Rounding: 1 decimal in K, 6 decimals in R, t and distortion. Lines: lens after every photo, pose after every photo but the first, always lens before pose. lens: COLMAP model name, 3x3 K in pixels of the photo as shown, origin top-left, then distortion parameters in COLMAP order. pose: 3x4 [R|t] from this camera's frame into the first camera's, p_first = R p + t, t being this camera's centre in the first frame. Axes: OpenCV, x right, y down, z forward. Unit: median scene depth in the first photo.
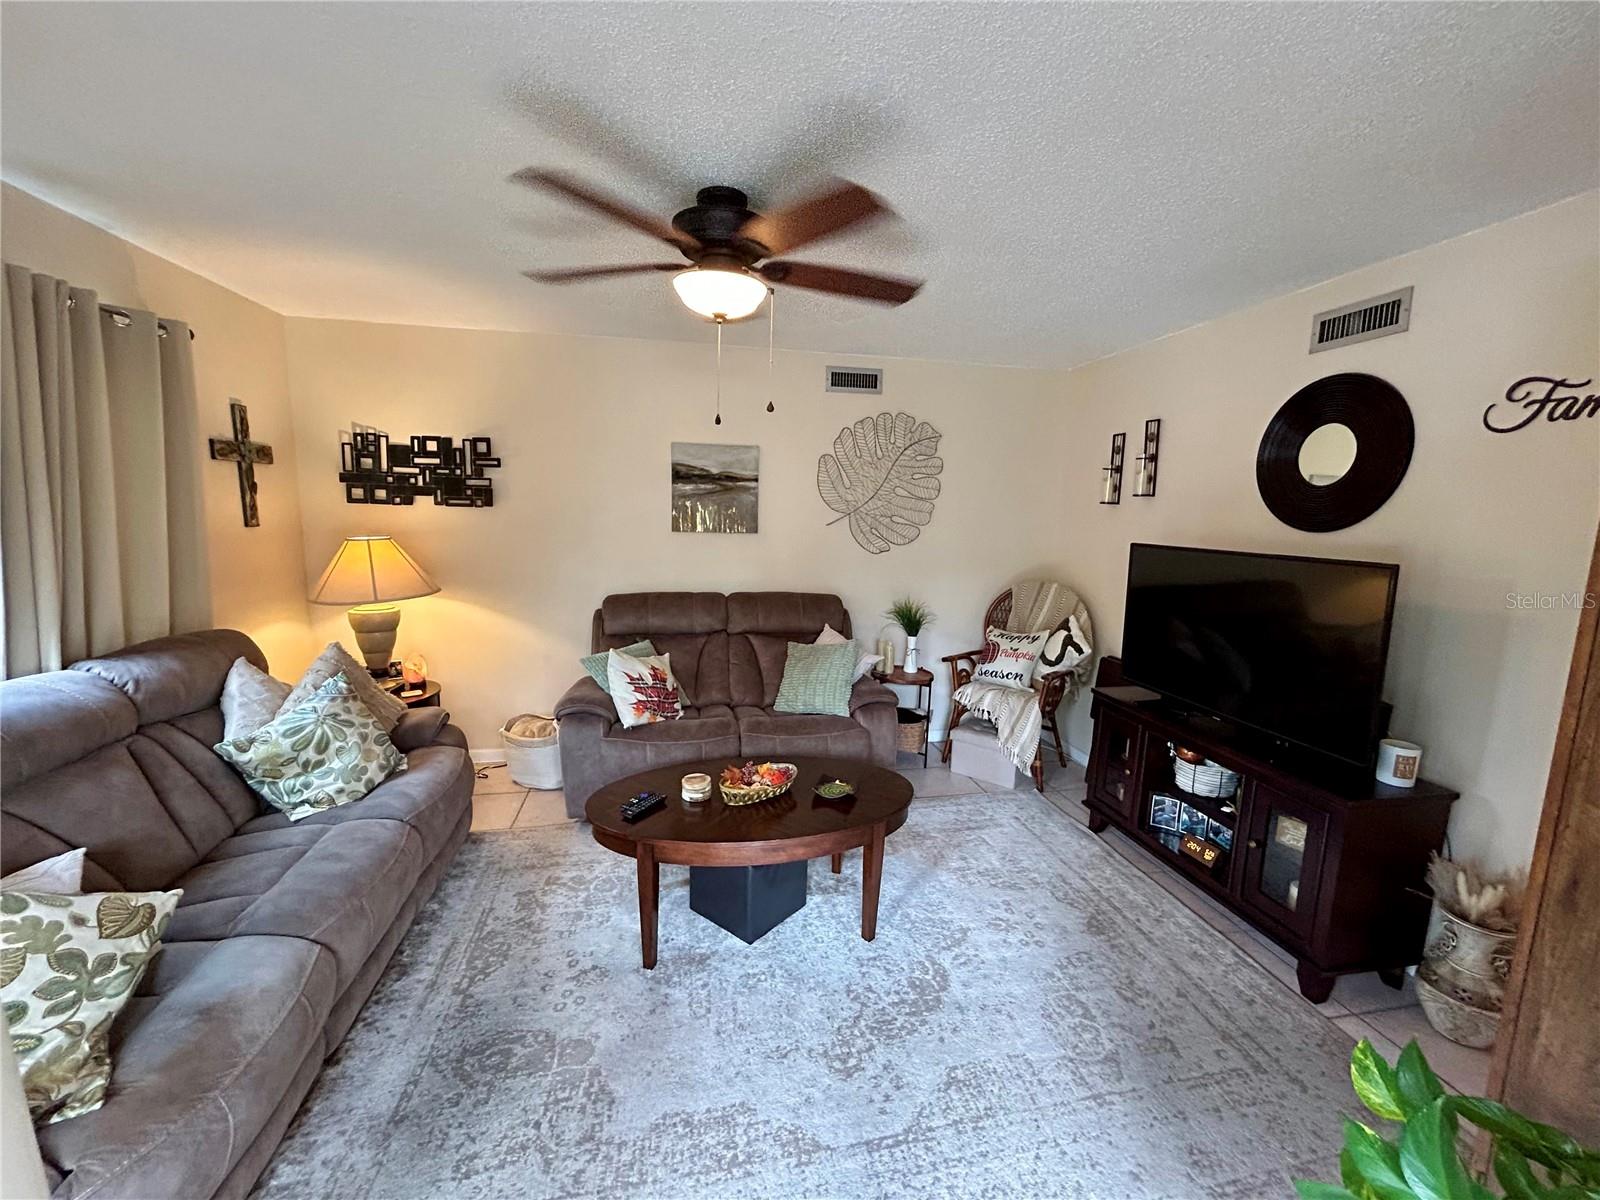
lens RADIAL K [[649.5, 0, 800.9], [0, 649.5, 599.8], [0, 0, 1]] dist [0.000079, 0.000339]
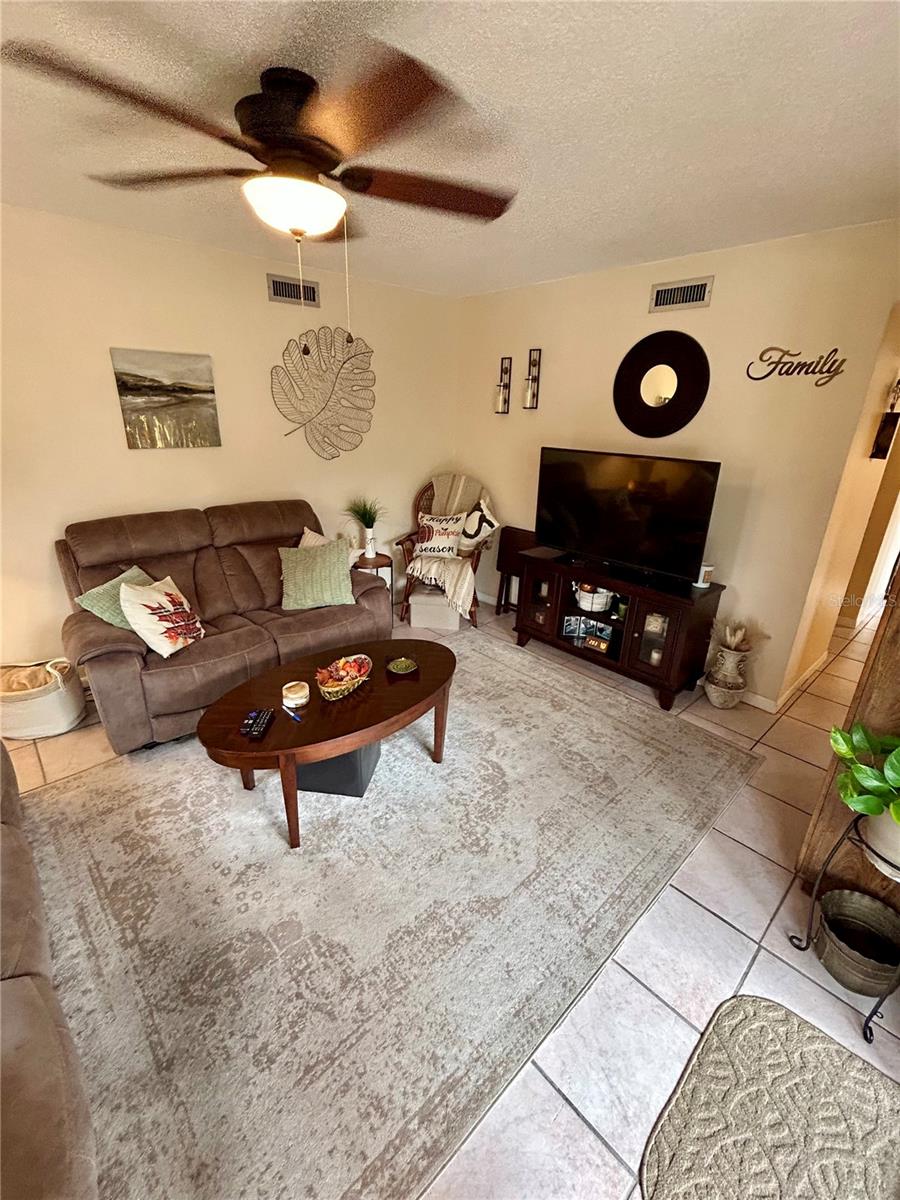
lens RADIAL K [[521.7, 0, 451.3], [0, 521.7, 600.4], [0, 0, 1]] dist [-0.000923, 0.000072]
pose [[0.853009, -0.187601, 0.487013, -0.264315], [0.071017, 0.966204, 0.247802, -0.059133], [-0.517042, -0.176791, 0.837504, 0.096410]]
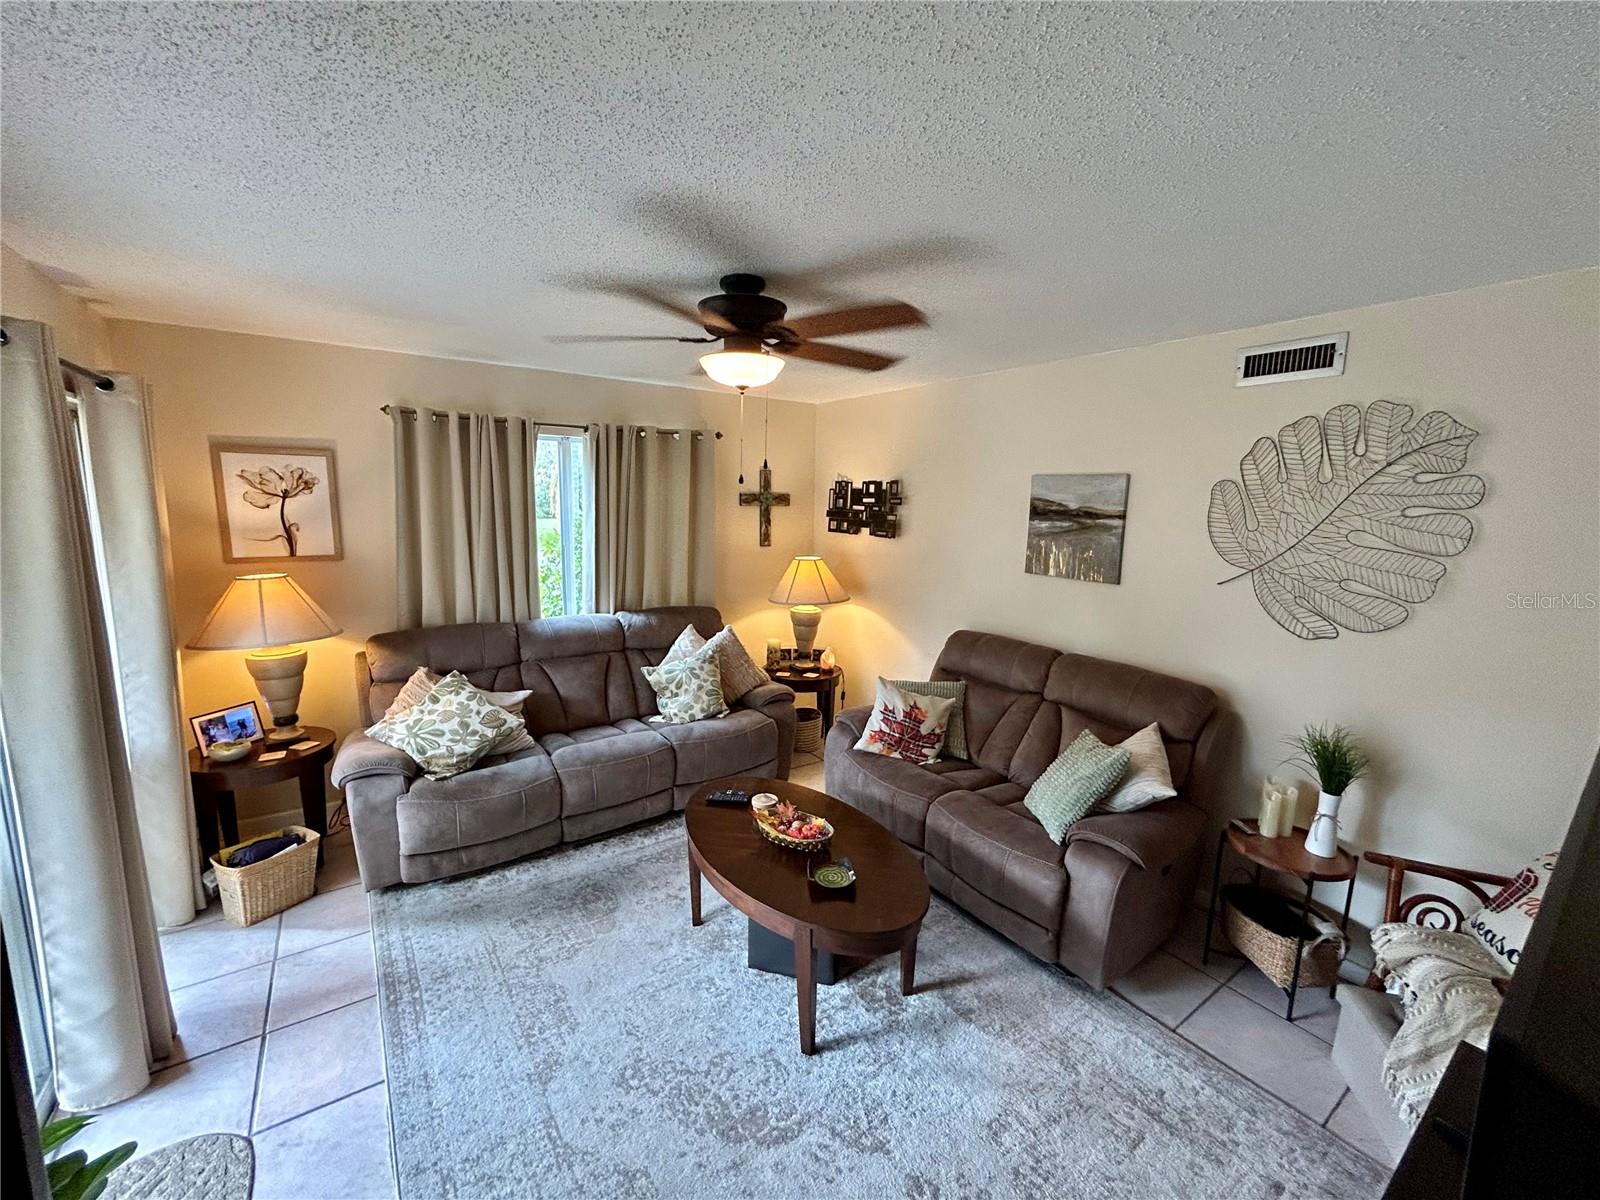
lens RADIAL K [[651.9, 0, 800.9], [0, 651.9, 597.4], [0, 0, 1]] dist [-0.003219, 0.002460]
pose [[0.404914, 0.124413, -0.905851, 0.633575], [-0.143483, 0.987071, 0.071431, -0.115019], [0.903026, 0.101051, 0.417531, 0.429376]]
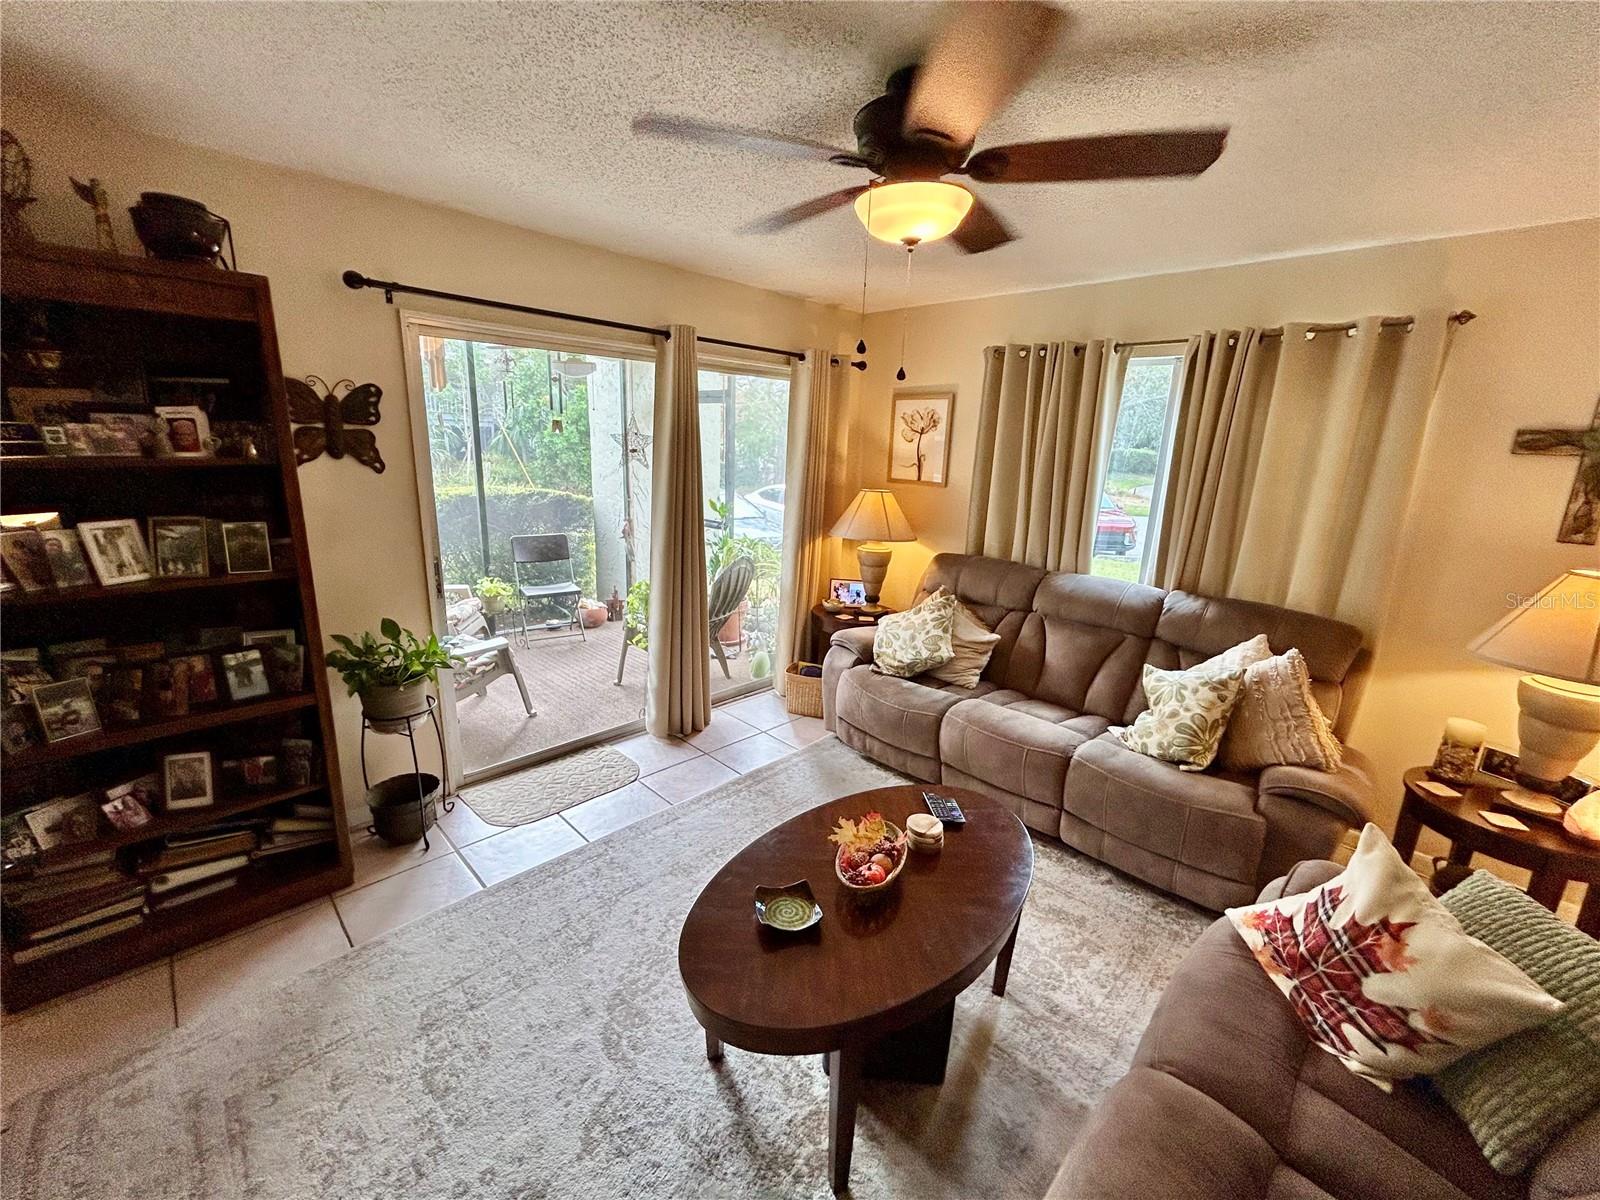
lens RADIAL K [[649.5, 0, 800.9], [0, 649.5, 599.8], [0, 0, 1]] dist [0.000079, 0.000339]
pose [[-0.827337, 0.079920, -0.555992, 0.304776], [-0.139143, 0.929817, 0.340704, -0.182490], [0.544200, 0.359239, -0.758151, 1.100400]]
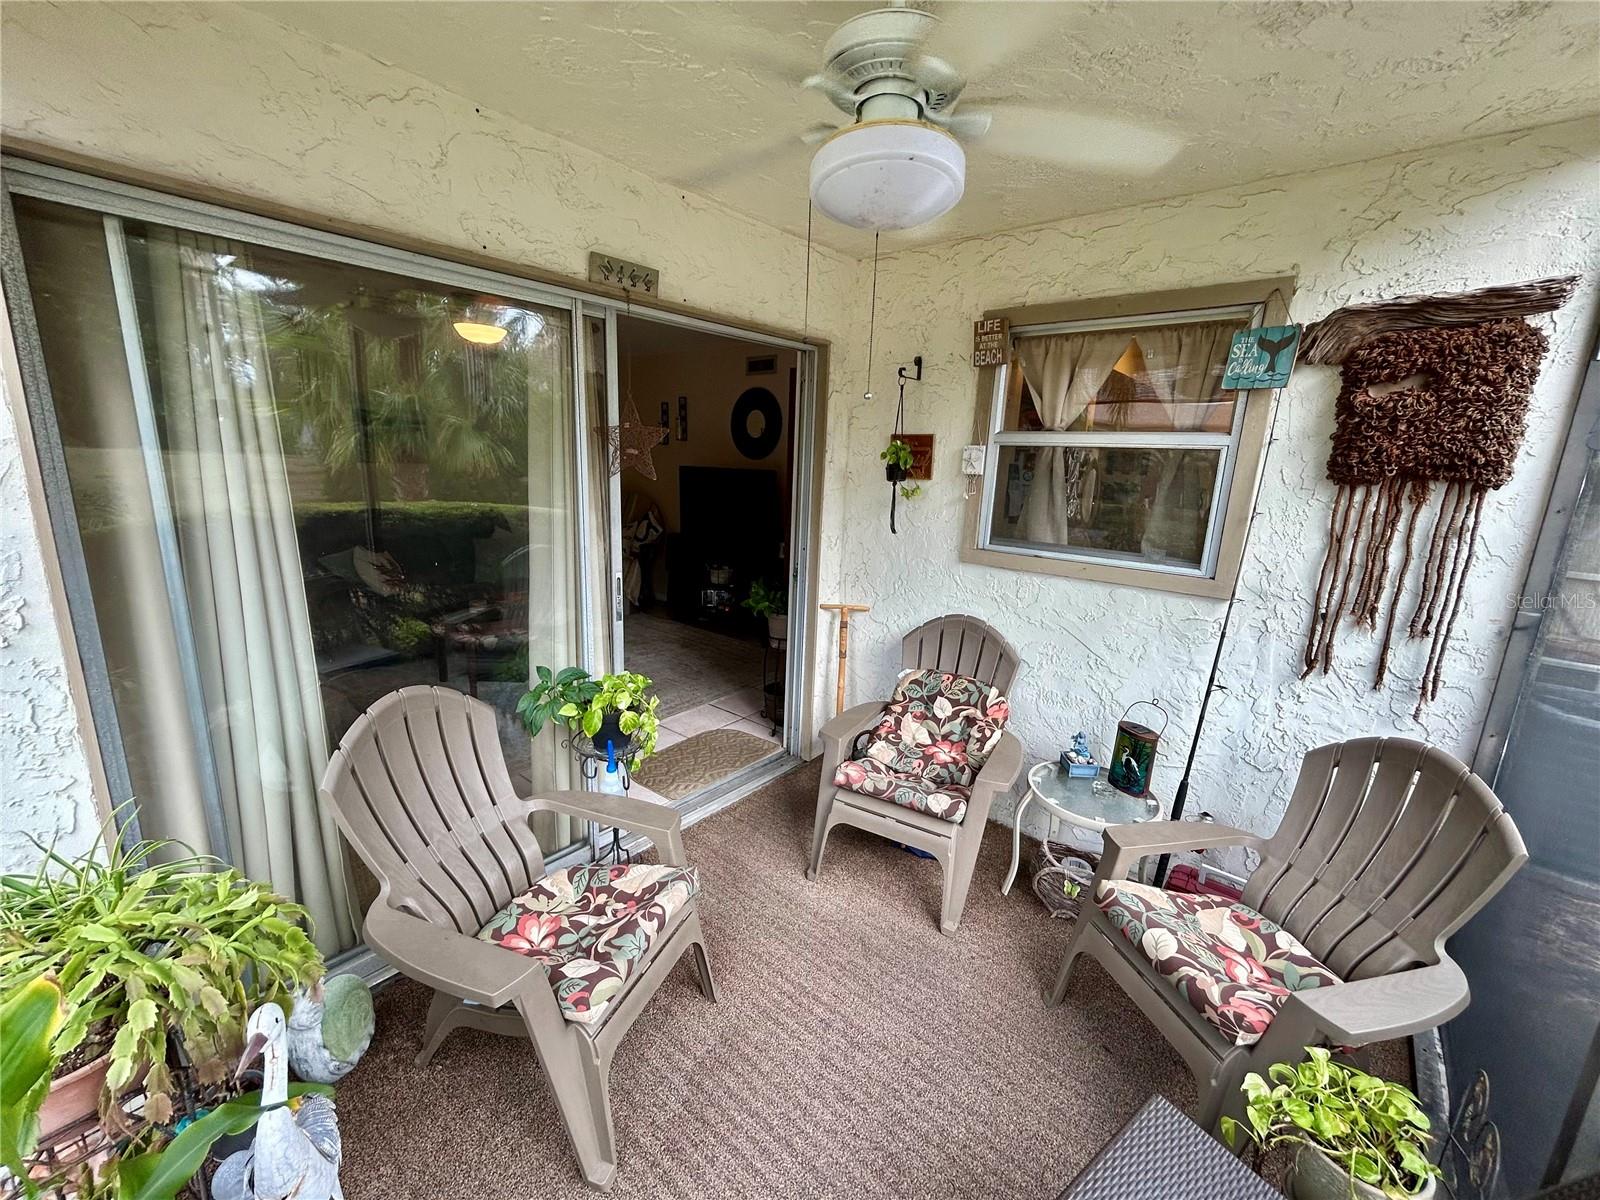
lens RADIAL K [[651.9, 0, 800.9], [0, 651.9, 597.4], [0, 0, 1]] dist [-0.003219, 0.002460]
pose [[0.778584, -0.134362, 0.612988, -0.433910], [0.076799, 0.989868, 0.119425, 0.093325], [-0.622824, -0.045906, 0.781014, -0.727582]]
